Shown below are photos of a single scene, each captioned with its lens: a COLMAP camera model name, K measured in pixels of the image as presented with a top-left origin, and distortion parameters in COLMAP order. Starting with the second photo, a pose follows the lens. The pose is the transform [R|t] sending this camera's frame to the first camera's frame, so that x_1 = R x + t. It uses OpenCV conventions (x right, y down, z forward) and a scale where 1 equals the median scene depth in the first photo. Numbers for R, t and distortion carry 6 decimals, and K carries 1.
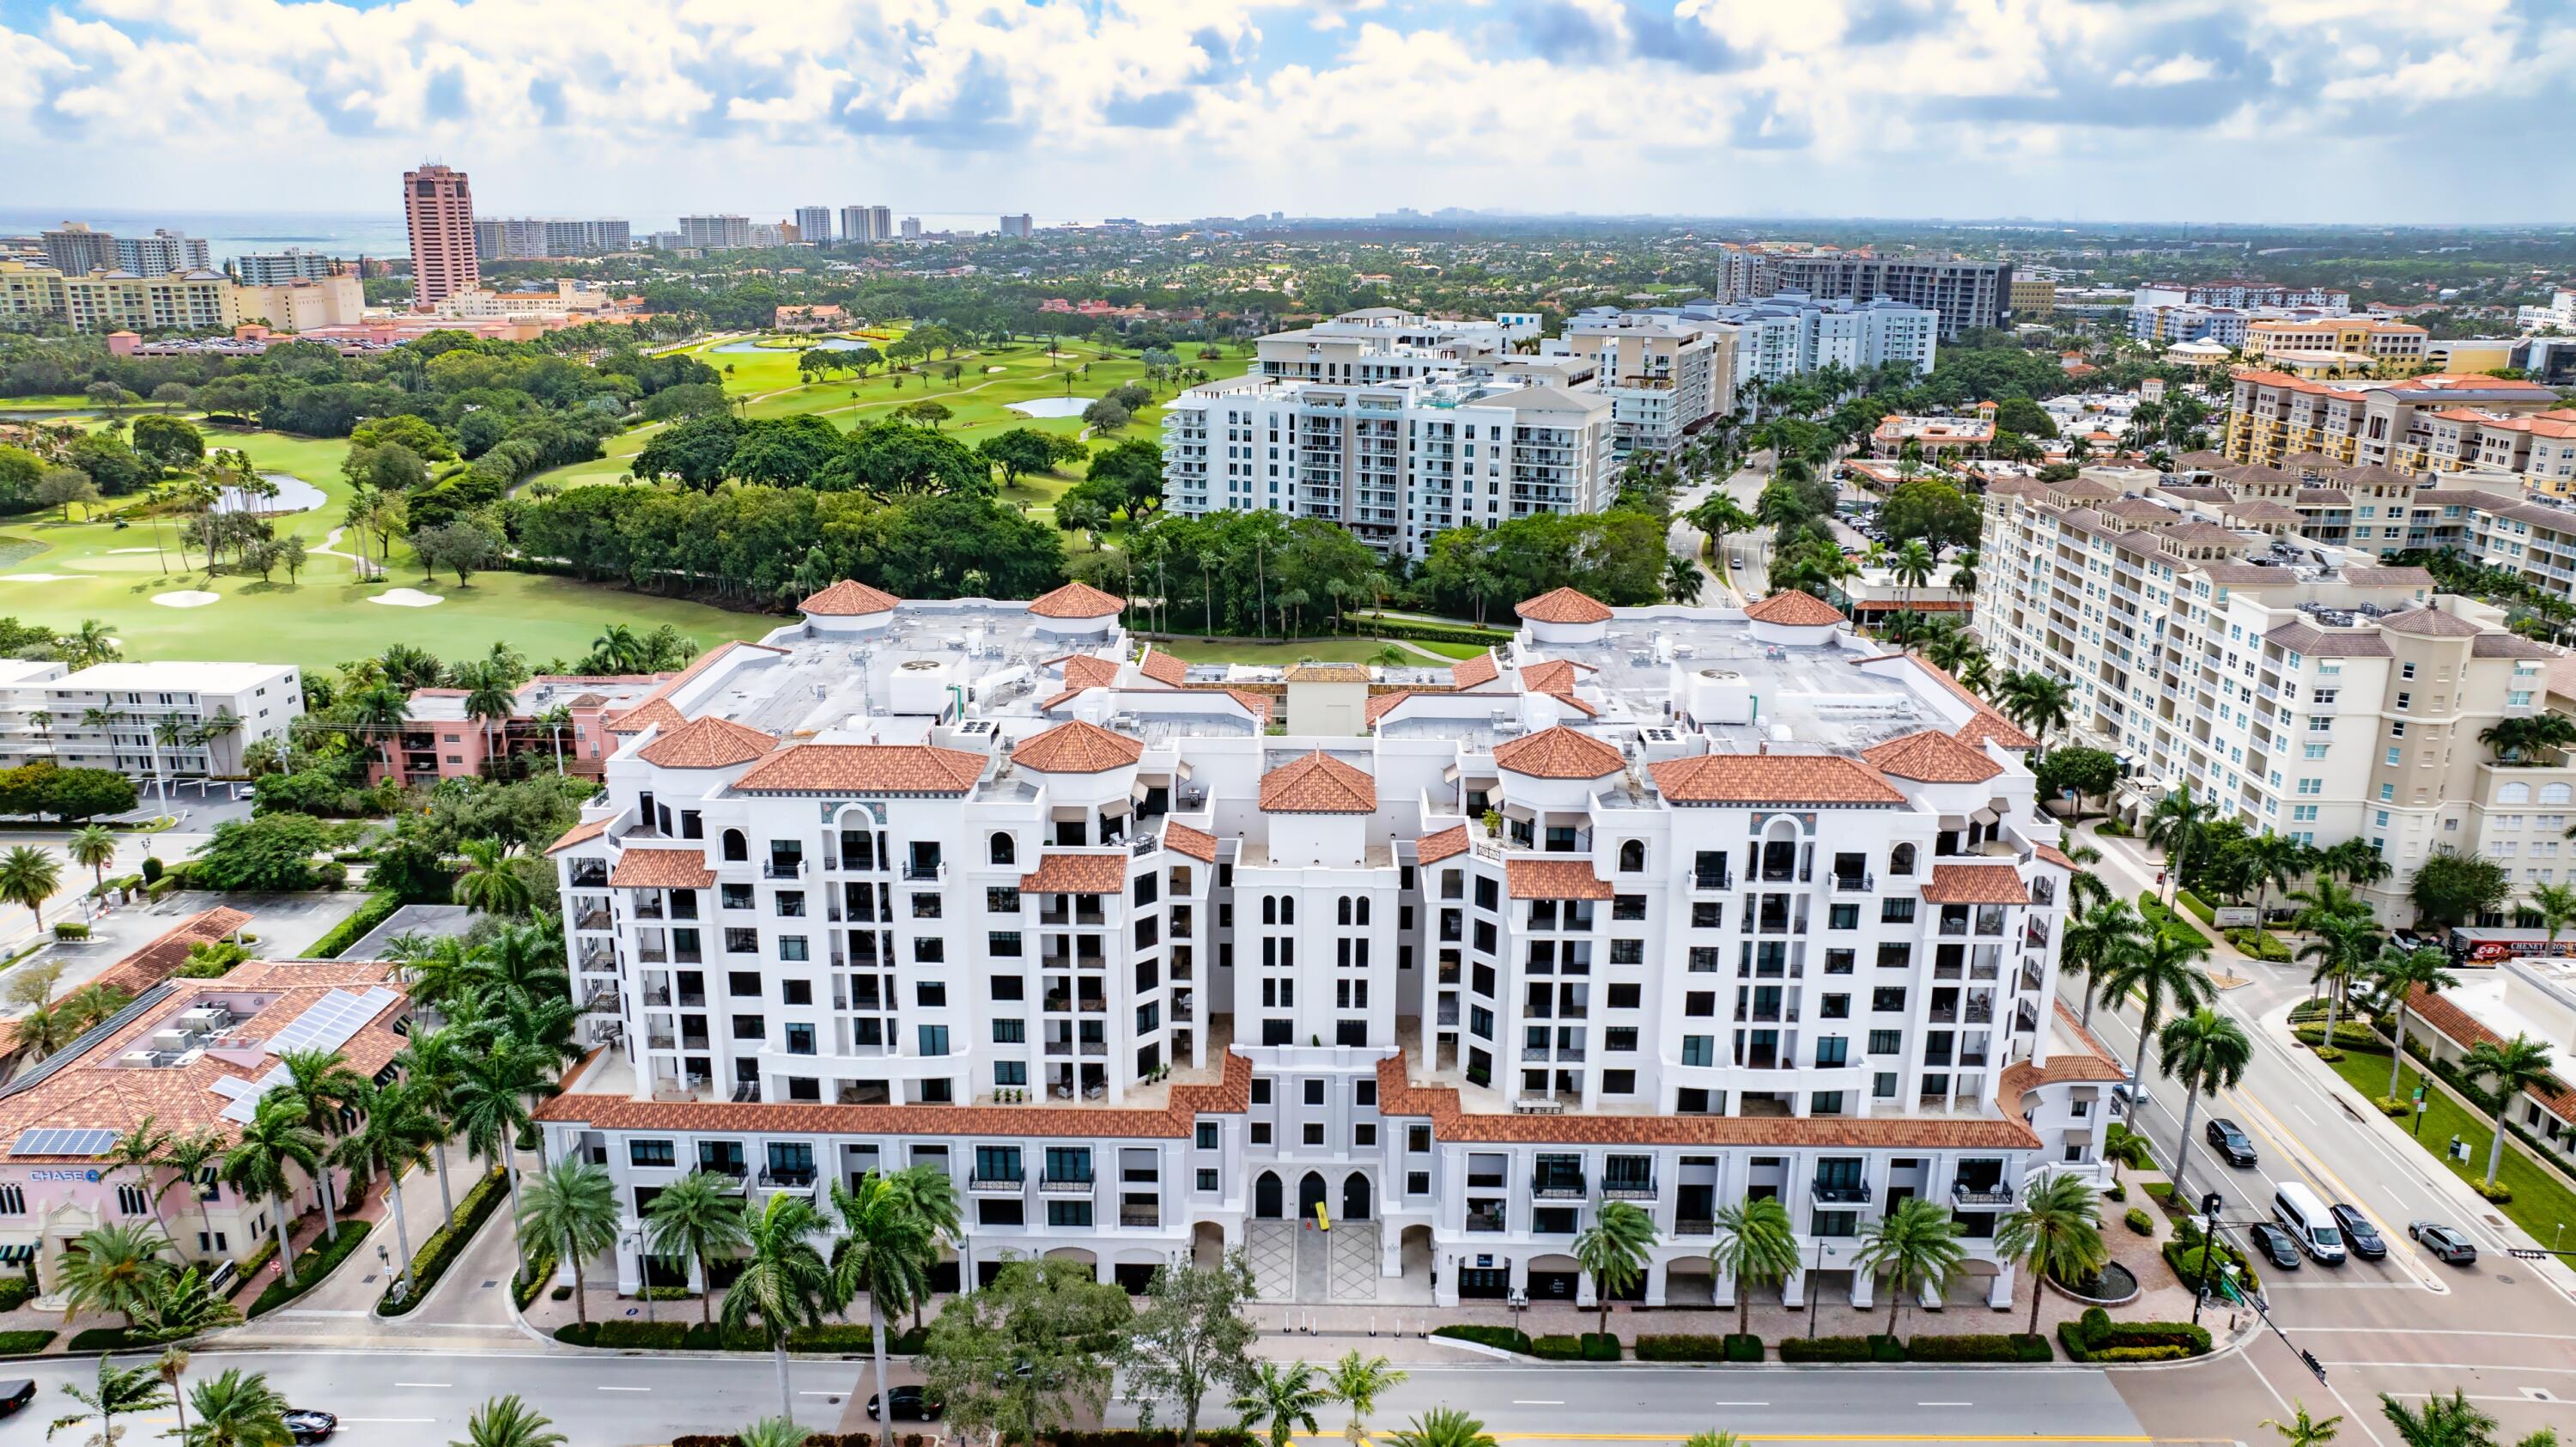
lens RADIAL K [[1805.9, 0, 1296.0], [0, 1805.9, 715.2], [0, 0, 1]] dist [-0.030072, 0.039463]
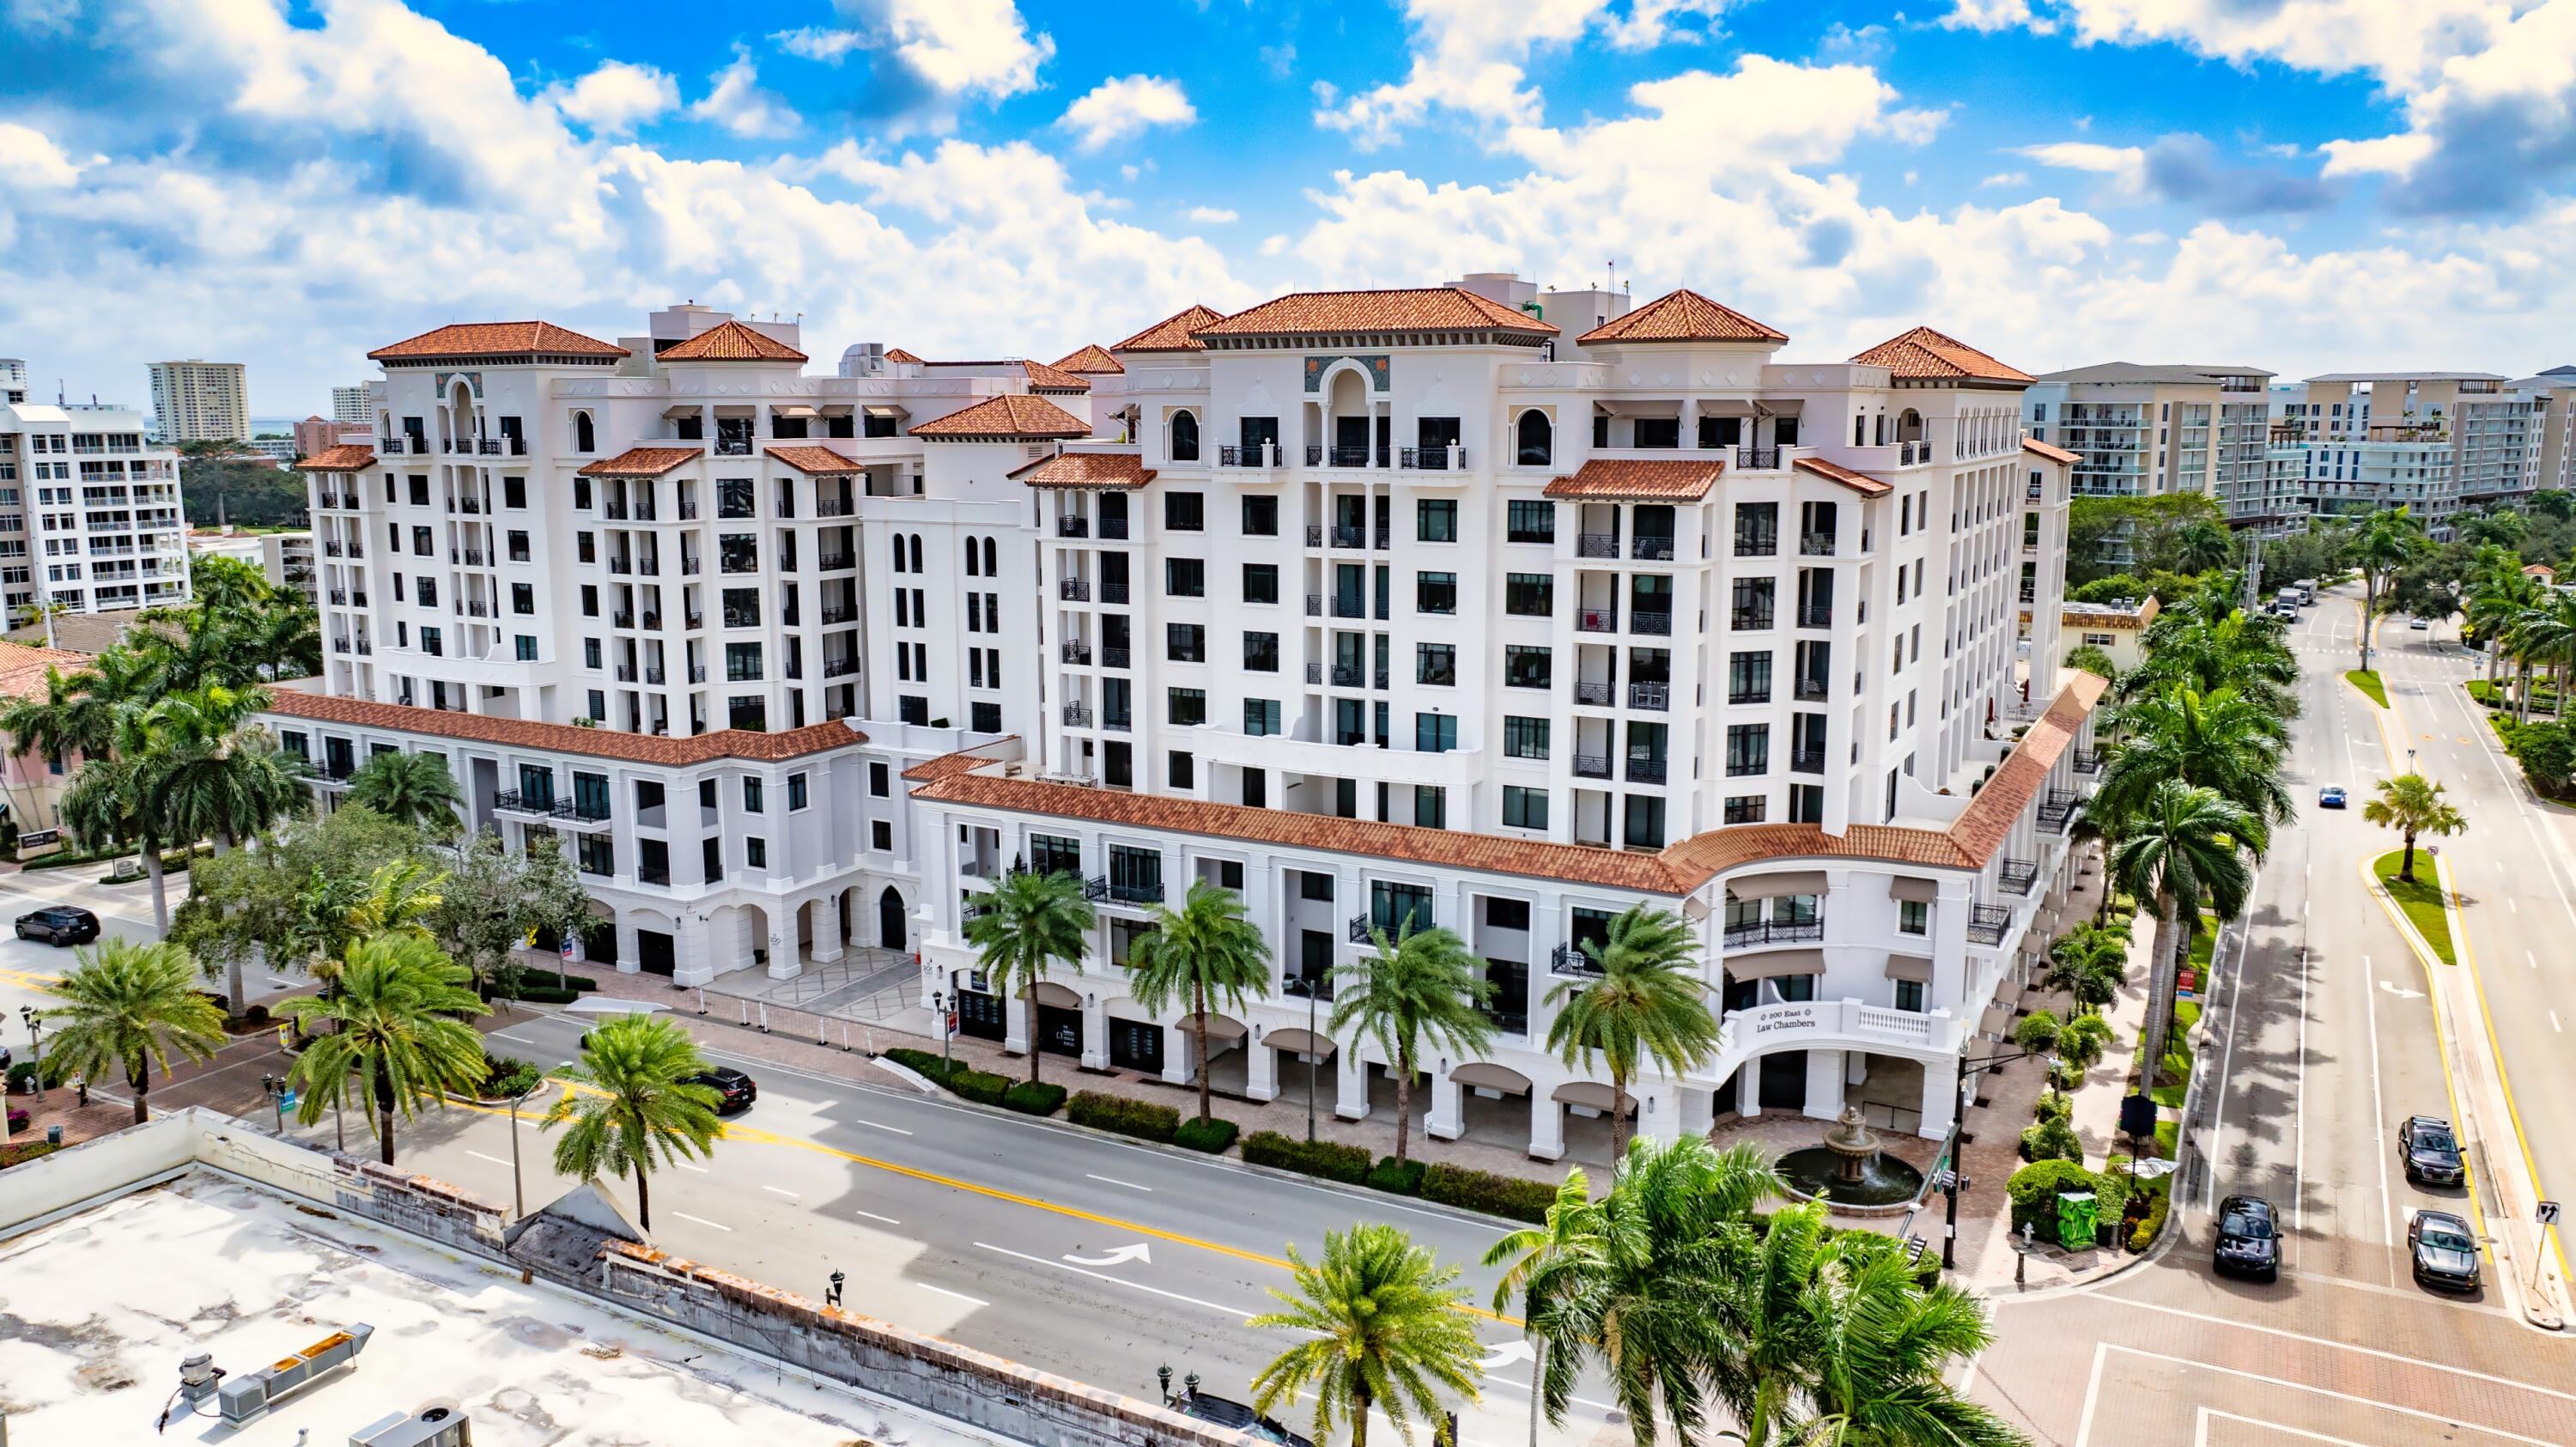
lens RADIAL K [[1805.9, 0, 1296.0], [0, 1805.9, 715.2], [0, 0, 1]] dist [-0.030072, 0.039463]
pose [[0.884614, 0.069817, -0.461068, 0.411024], [-0.117818, 0.990113, -0.076120, 0.172859], [0.451196, 0.121659, 0.884094, 0.283200]]
